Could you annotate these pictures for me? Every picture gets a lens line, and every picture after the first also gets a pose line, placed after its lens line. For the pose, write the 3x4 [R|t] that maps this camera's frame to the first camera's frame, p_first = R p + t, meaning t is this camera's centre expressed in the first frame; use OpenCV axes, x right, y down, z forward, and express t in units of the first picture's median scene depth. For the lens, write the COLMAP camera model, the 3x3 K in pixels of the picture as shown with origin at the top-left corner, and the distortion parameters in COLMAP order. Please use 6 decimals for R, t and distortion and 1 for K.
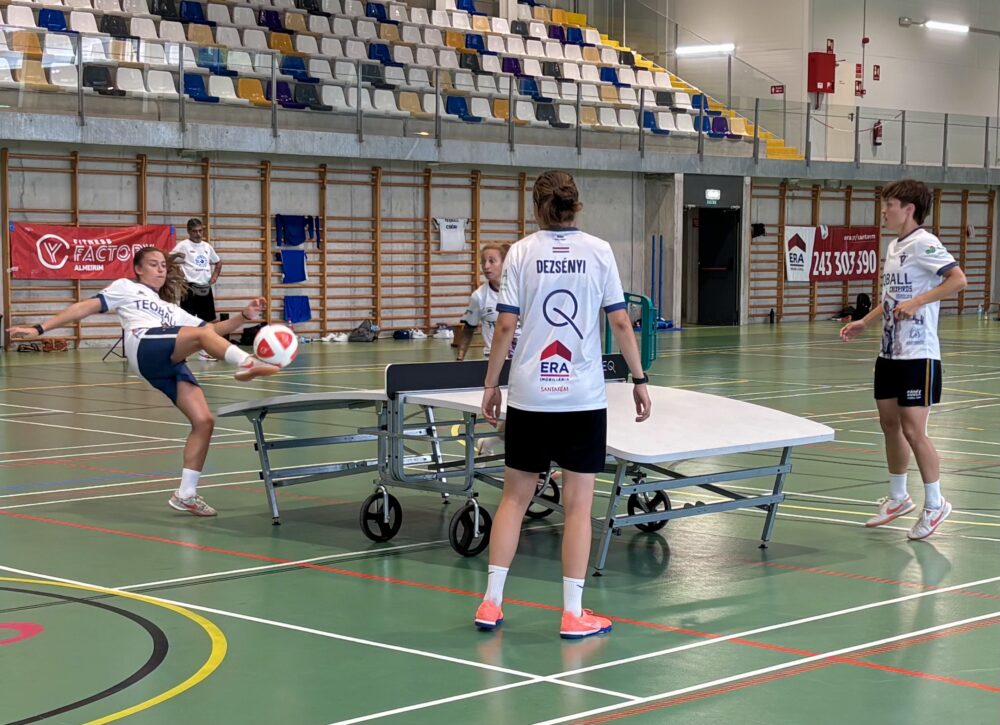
lens RADIAL K [[1616.9, 0, 499.9], [0, 1616.9, 362.9], [0, 0, 1]] dist [0.183289, 0.000000]
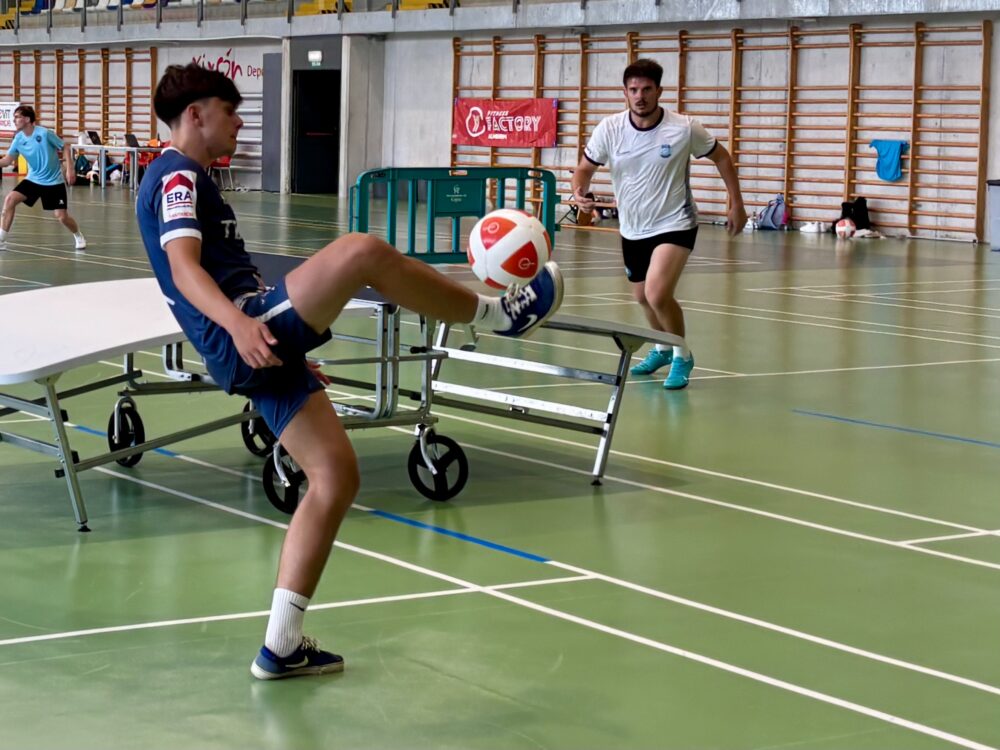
lens RADIAL K [[2477.0, 0, 499.9], [0, 2477.0, 375.0], [0, 0, 1]] dist [0.036193, 0.000000]
pose [[-0.115177, 0.095572, -0.988737, 1.434907], [-0.089912, 0.990272, 0.106194, -0.074108], [0.989268, 0.101130, -0.105463, 1.154937]]
